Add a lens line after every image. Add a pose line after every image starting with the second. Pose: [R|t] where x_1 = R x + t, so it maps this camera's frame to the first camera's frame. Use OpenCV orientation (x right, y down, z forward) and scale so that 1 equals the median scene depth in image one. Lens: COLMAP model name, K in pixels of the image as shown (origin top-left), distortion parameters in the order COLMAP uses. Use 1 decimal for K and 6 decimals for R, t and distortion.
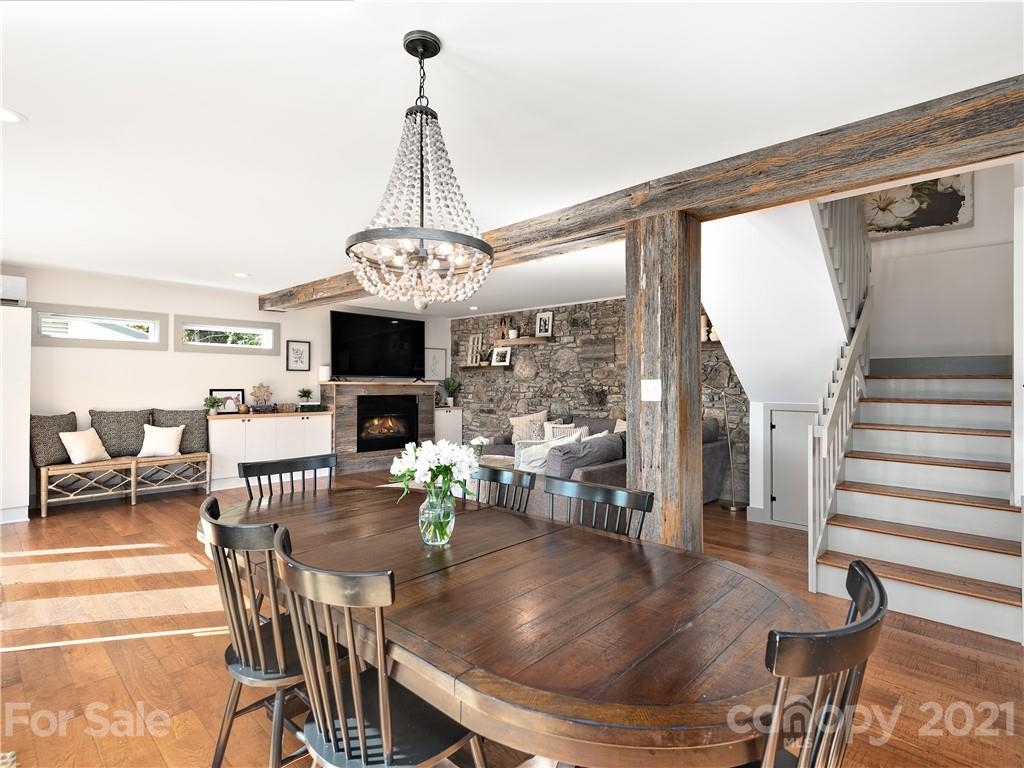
lens RADIAL K [[516.6, 0, 518.9], [0, 516.6, 381.3], [0, 0, 1]] dist [0.025488, -0.012647]
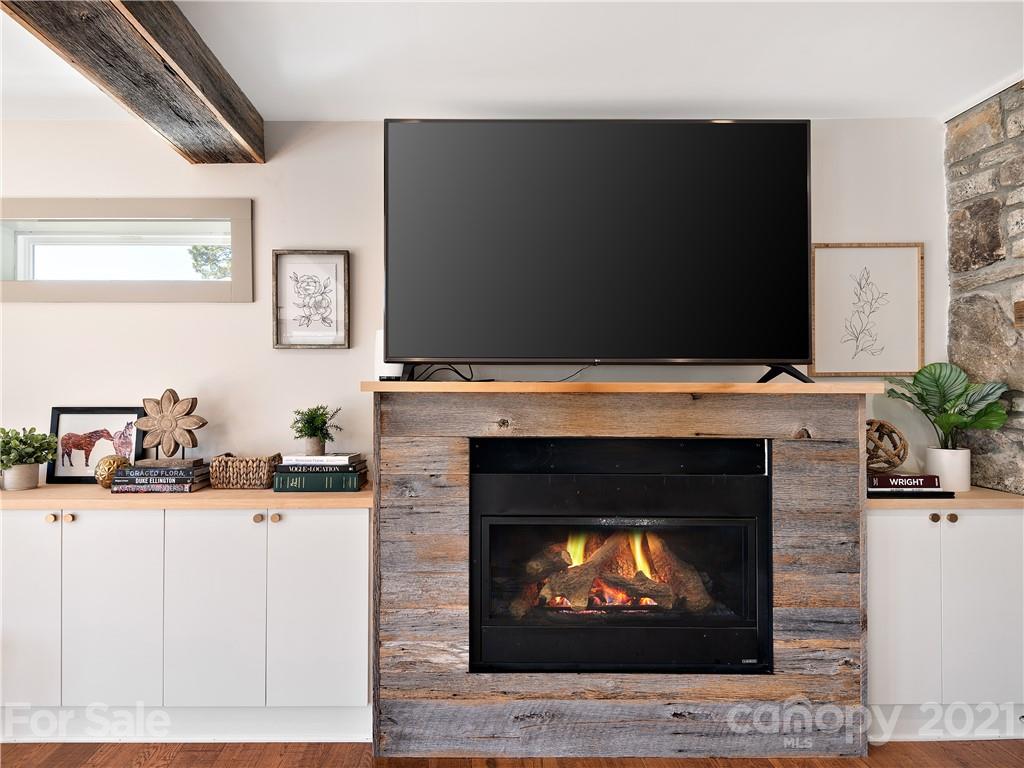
lens RADIAL K [[516.6, 0, 474.0], [0, 516.6, 391.0], [0, 0, 1]] dist [0.025488, -0.012647]
pose [[0.688621, -0.003192, -0.725115, -0.140489], [0.007801, 0.999965, 0.003007, 0.004989], [0.725080, -0.007727, 0.688622, 0.877115]]
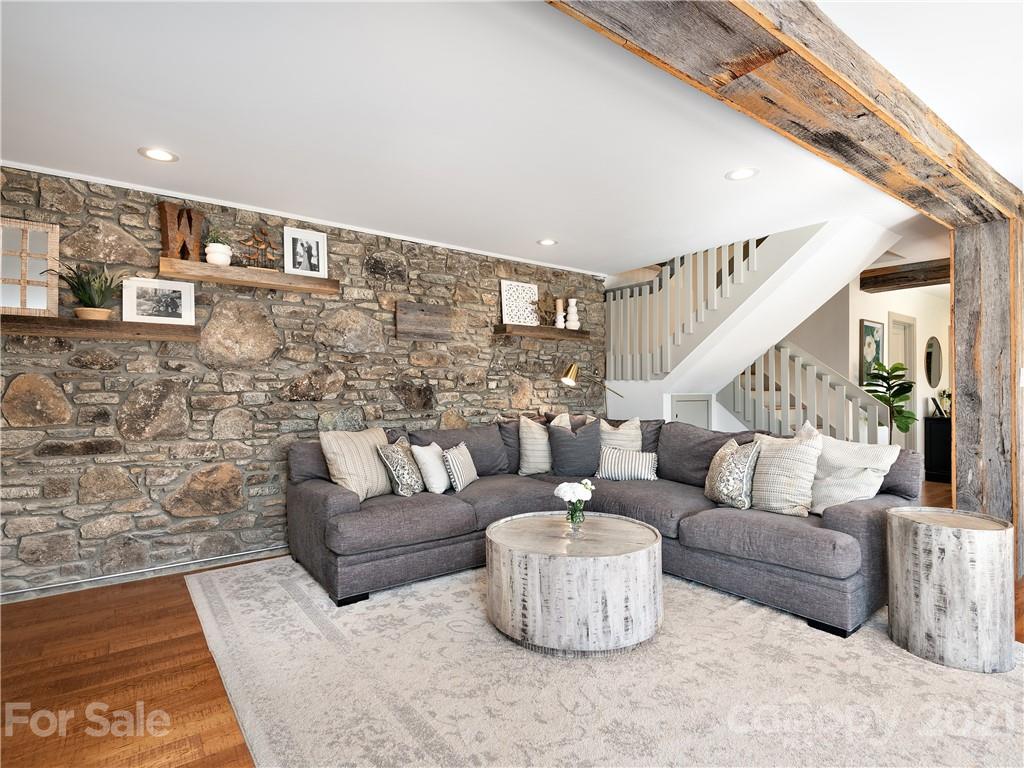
lens RADIAL K [[516.6, 0, 503.9], [0, 516.6, 382.5], [0, 0, 1]] dist [0.025488, -0.012647]
pose [[0.179211, 0.006262, 0.983791, -0.439963], [-0.003981, 0.999976, -0.005639, 0.016631], [-0.983803, -0.002906, 0.179232, 0.787004]]
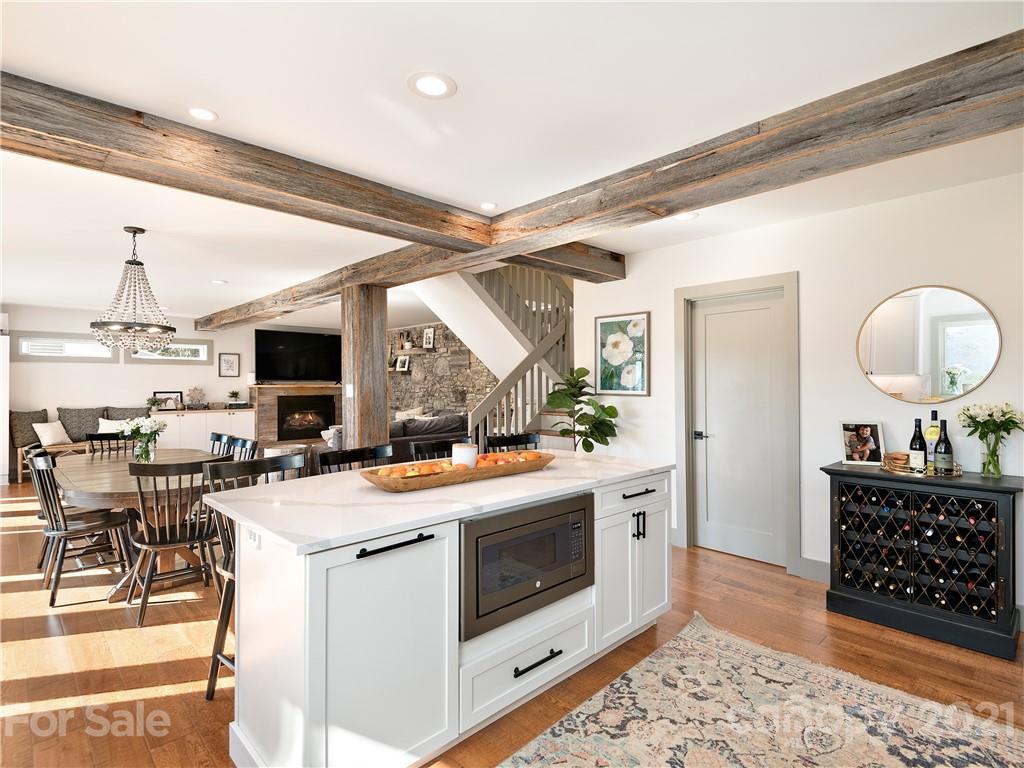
lens RADIAL K [[516.6, 0, 534.6], [0, 516.6, 380.3], [0, 0, 1]] dist [0.025488, -0.012647]
pose [[0.999698, -0.007634, -0.023338, 0.363403], [0.007580, 0.999968, -0.002405, -0.002905], [0.023355, 0.002228, 0.999725, -0.268292]]
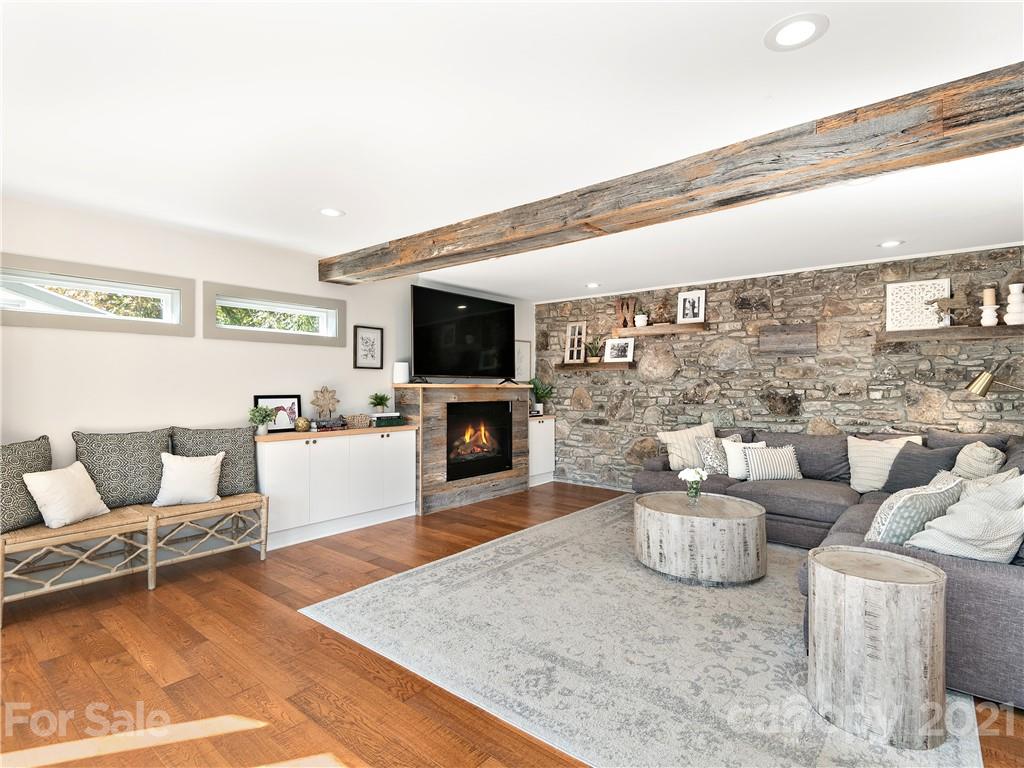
lens RADIAL K [[516.6, 0, 516.7], [0, 516.6, 382.9], [0, 0, 1]] dist [0.025488, -0.012647]
pose [[0.997972, -0.001710, 0.063634, -0.274178], [0.001557, 0.999996, 0.002452, -0.002012], [-0.063638, -0.002348, 0.997970, 0.286773]]
